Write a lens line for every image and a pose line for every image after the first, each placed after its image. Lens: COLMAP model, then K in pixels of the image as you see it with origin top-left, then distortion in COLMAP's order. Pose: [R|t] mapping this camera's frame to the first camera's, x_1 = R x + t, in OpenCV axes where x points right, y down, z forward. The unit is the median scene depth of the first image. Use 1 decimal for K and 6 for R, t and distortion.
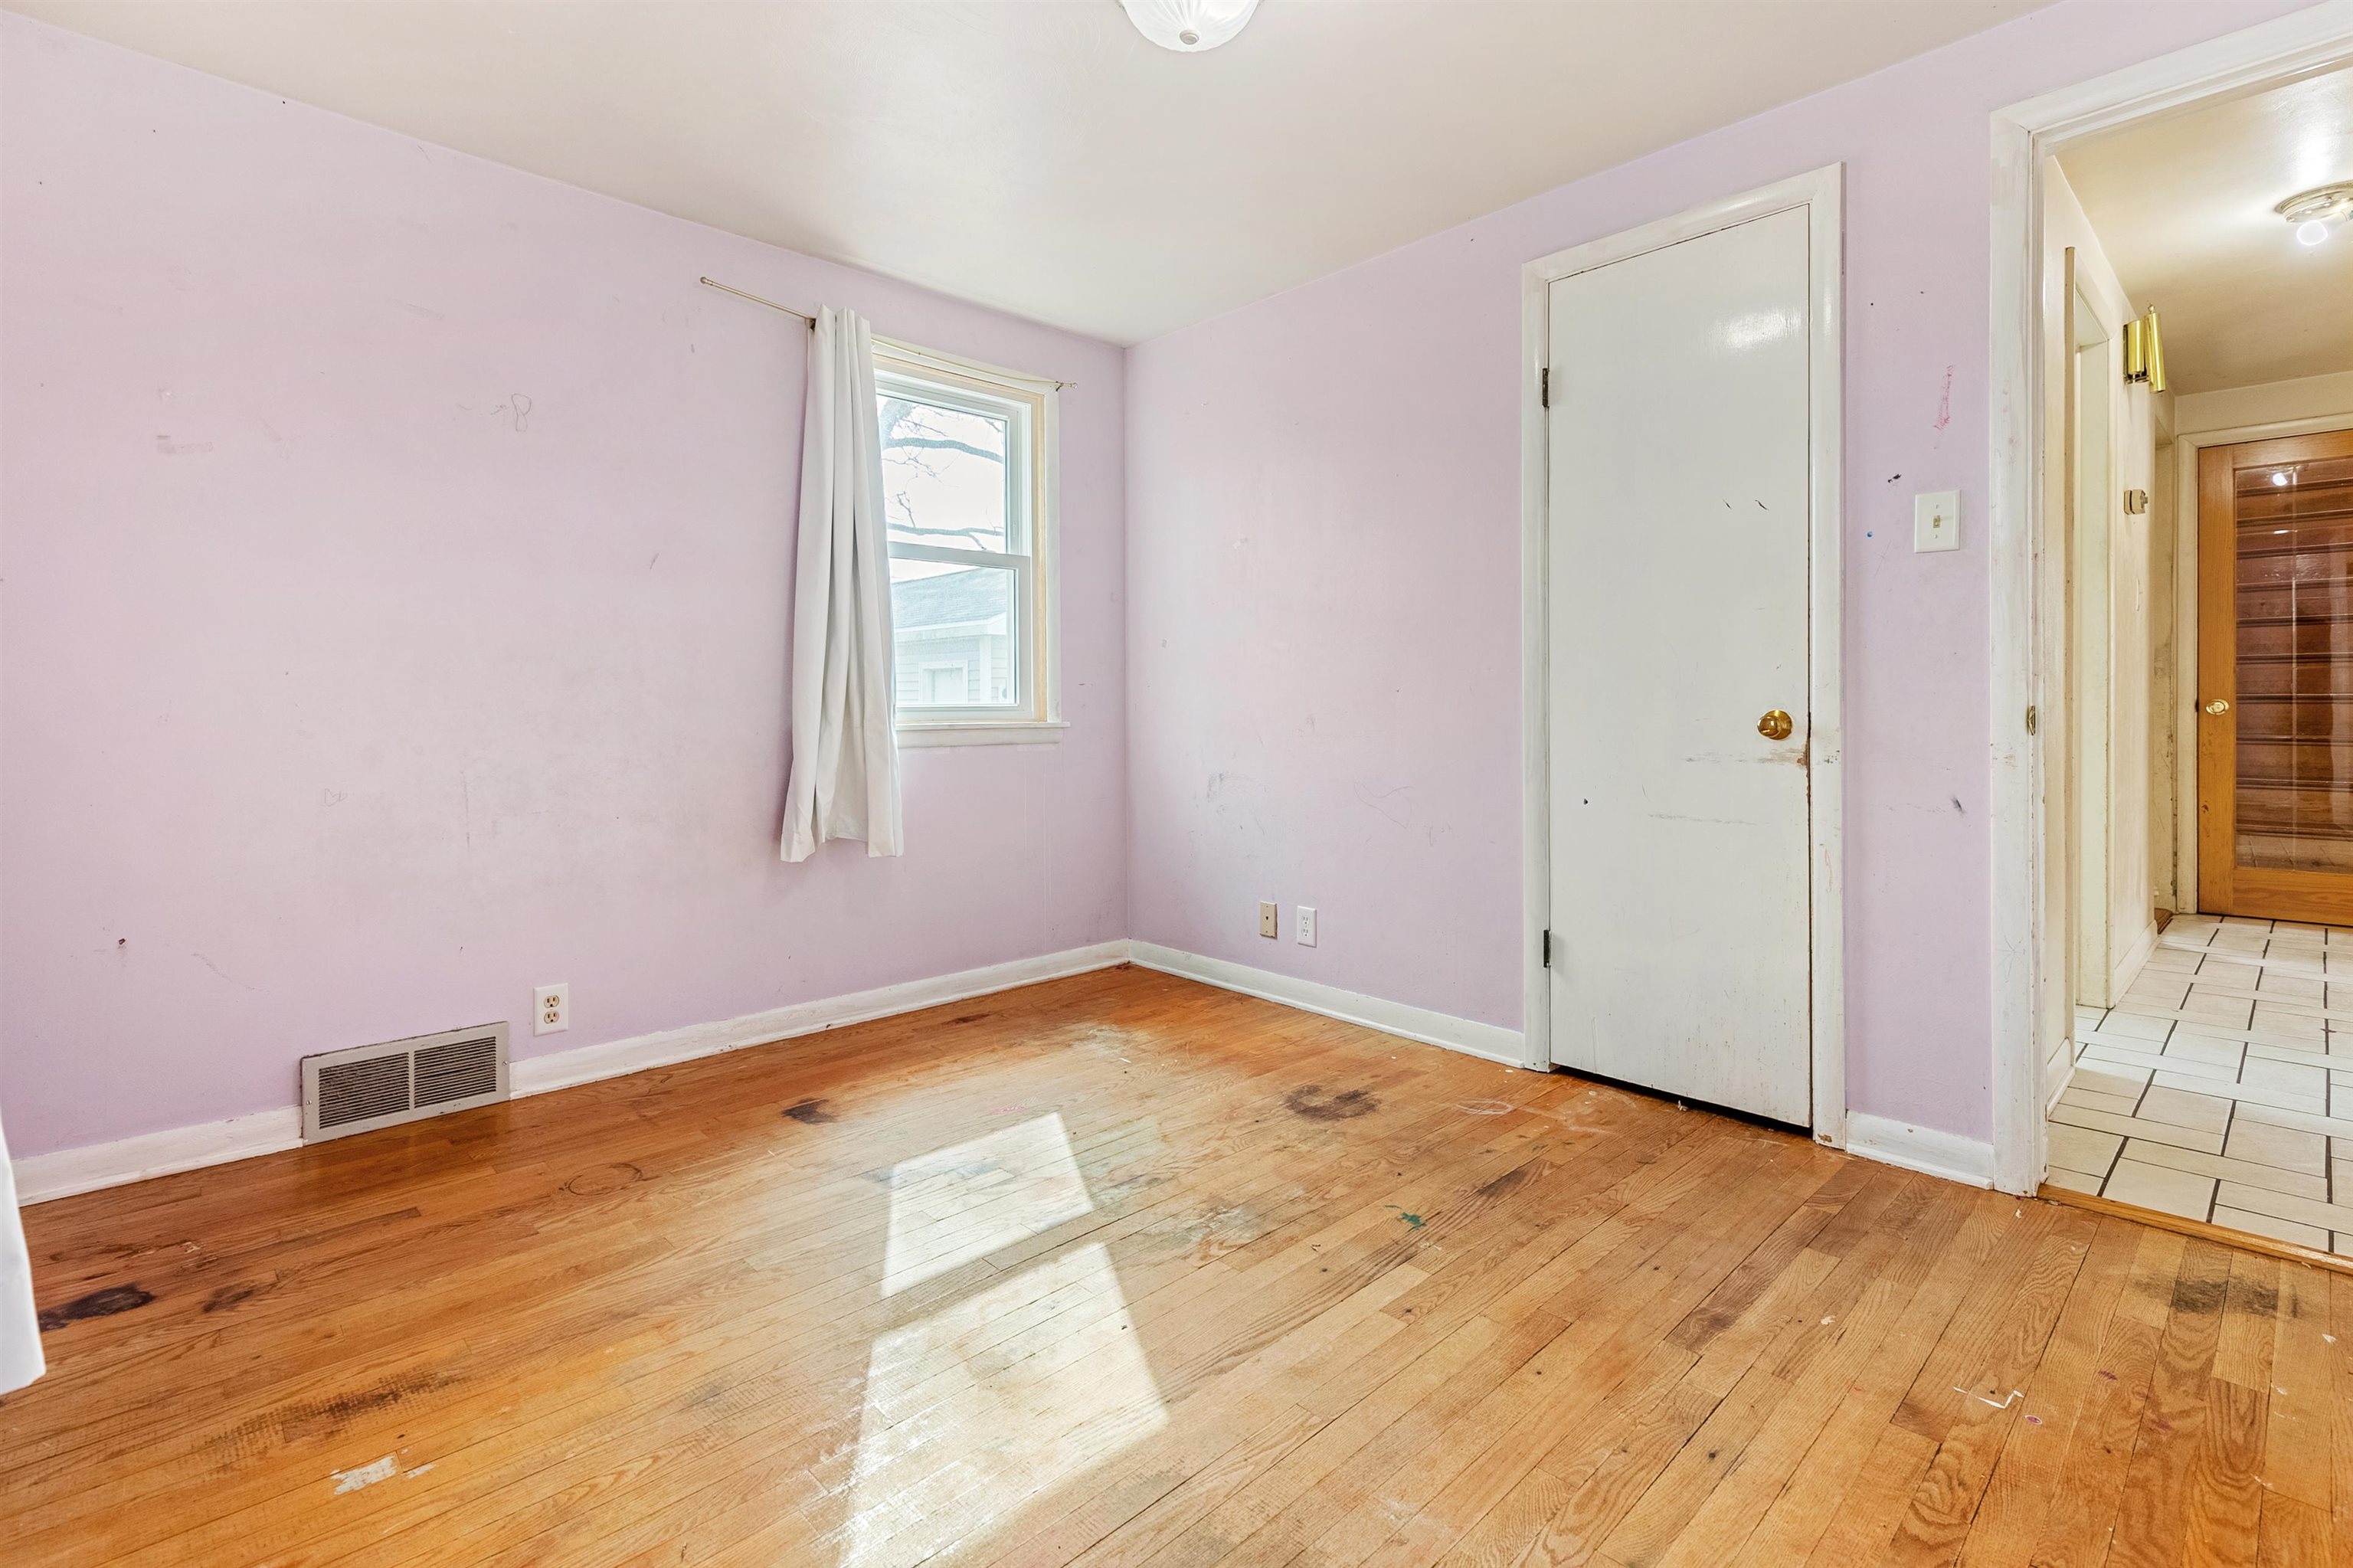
lens RADIAL K [[1130.8, 0, 1171.1], [0, 1130.8, 712.2], [0, 0, 1]] dist [0.008498, -0.003028]
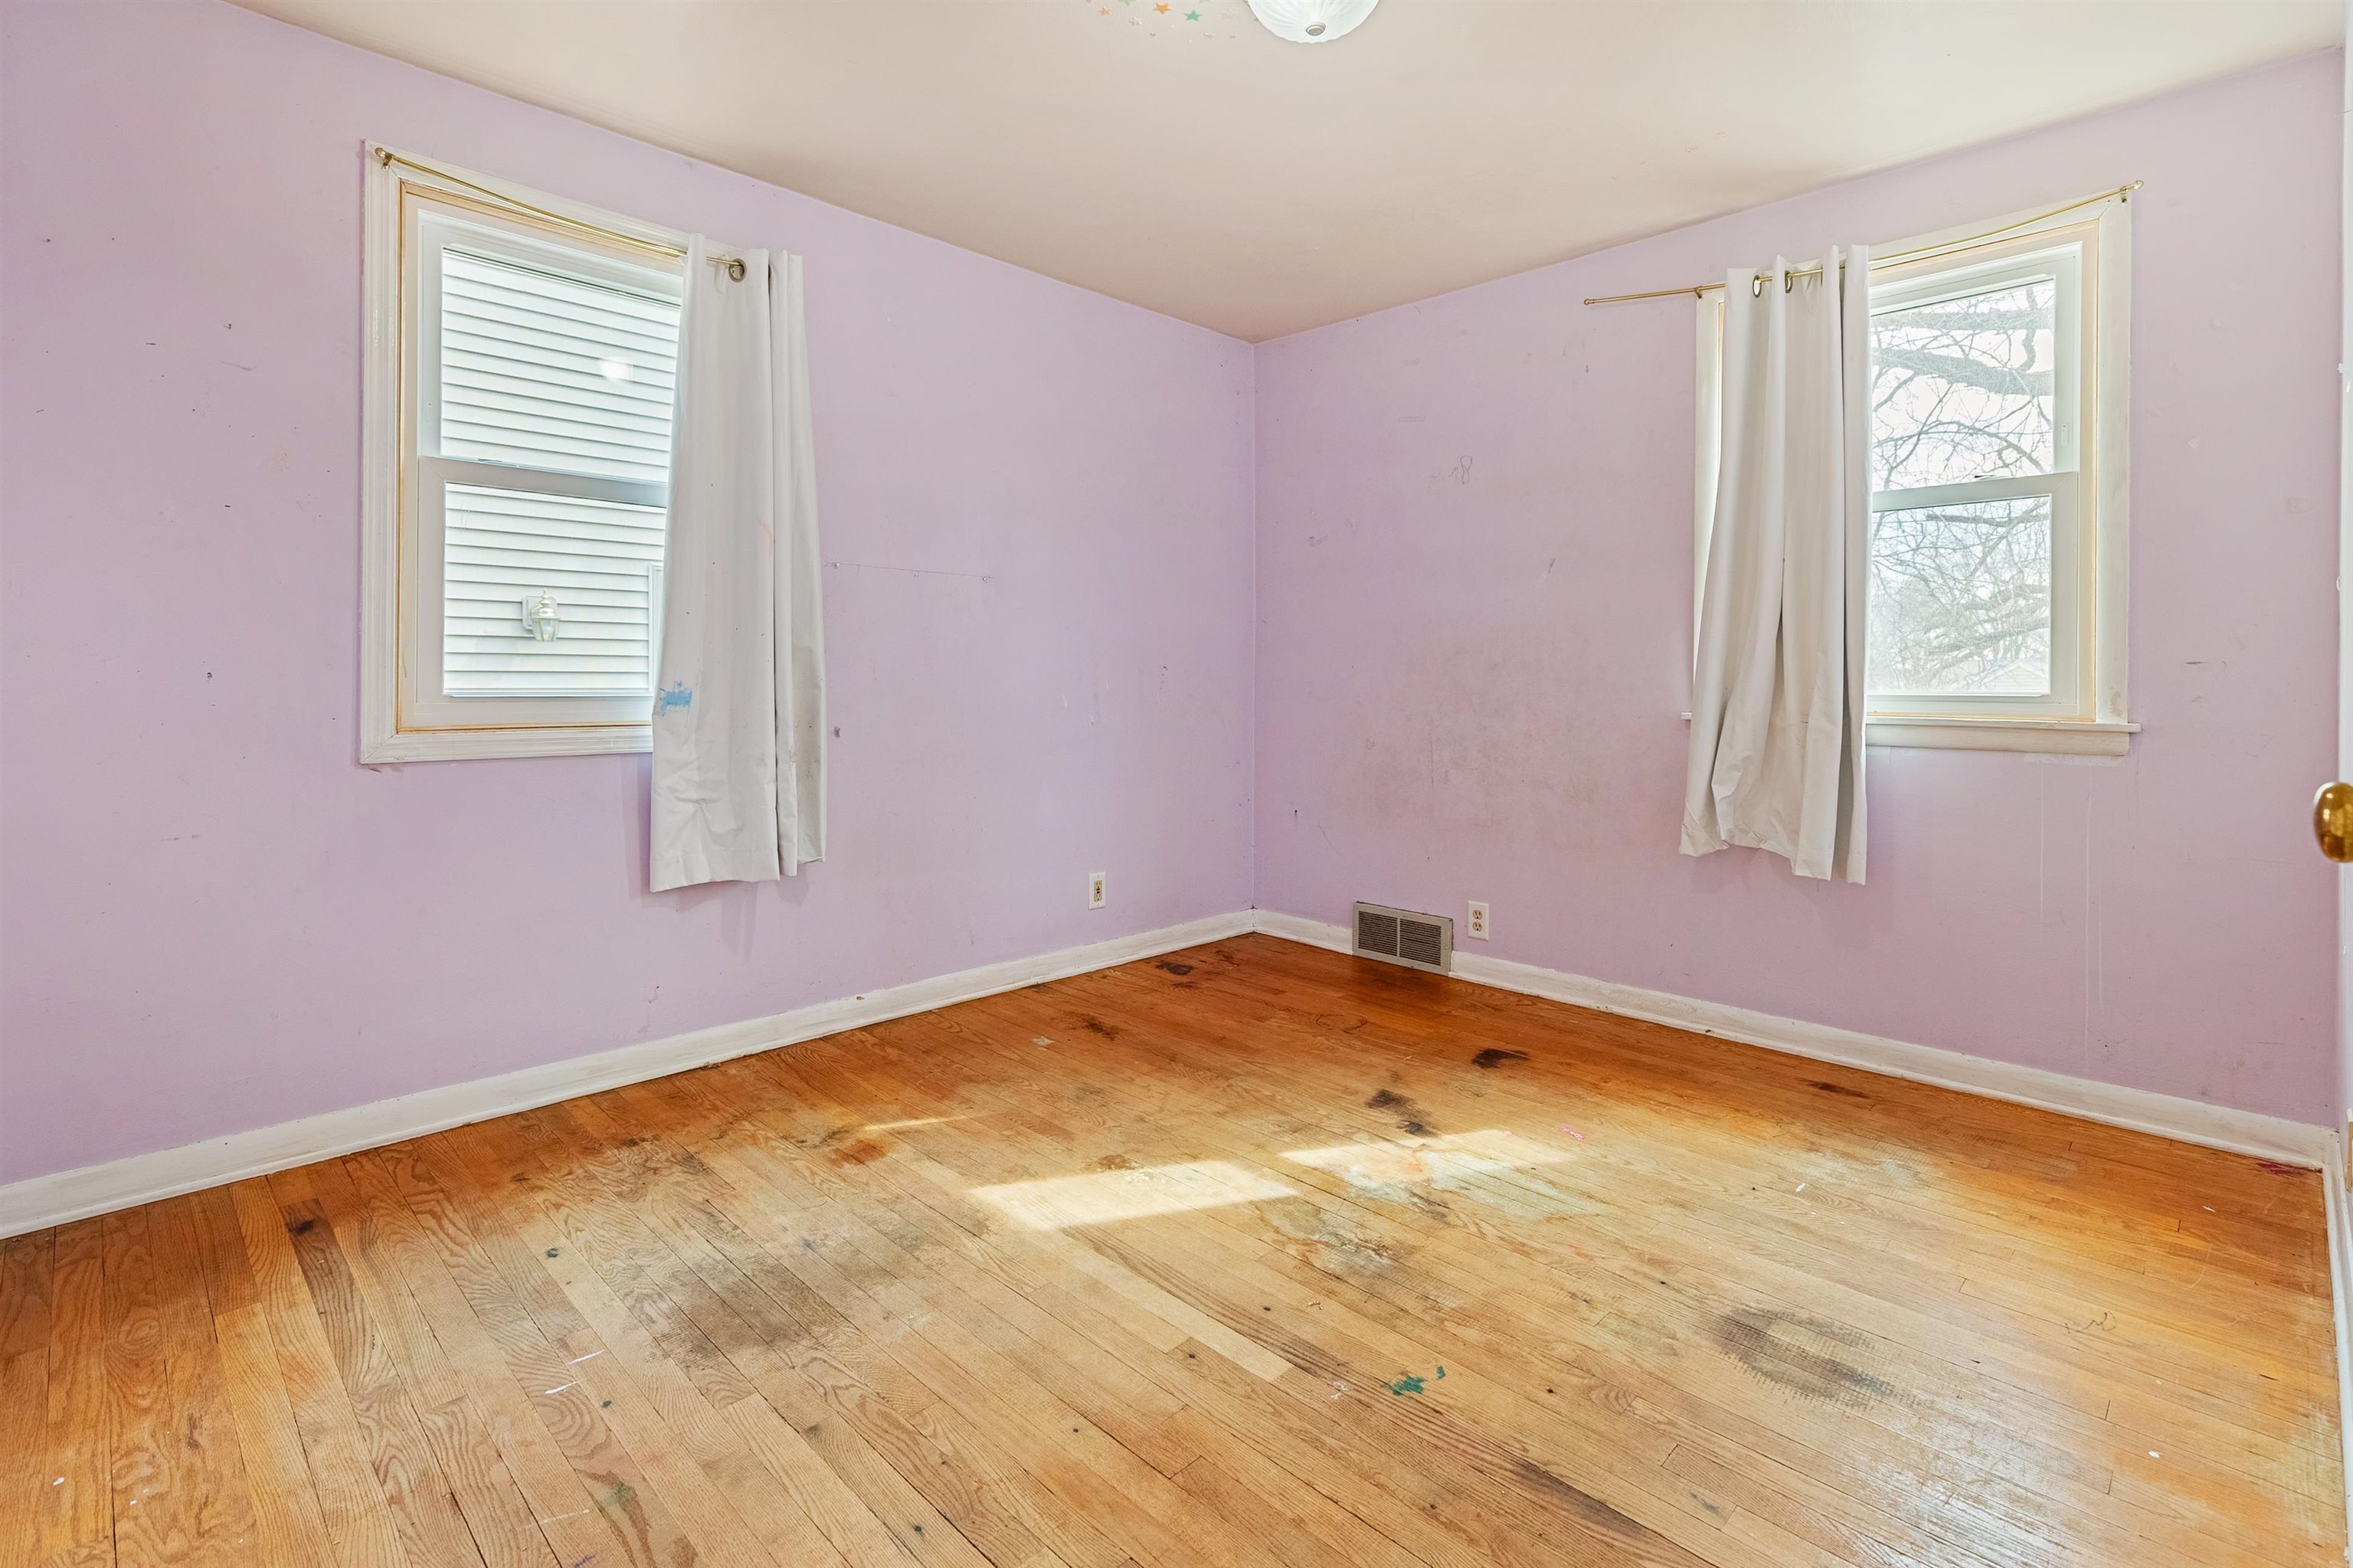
lens RADIAL K [[1130.8, 0, 1171.7], [0, 1130.8, 674.9], [0, 0, 1]] dist [0.008498, -0.003028]
pose [[-0.013925, 0.002643, -0.999900, 0.860369], [-0.009668, 0.999949, 0.002778, -0.023572], [0.999856, 0.009705, -0.013899, 0.751193]]
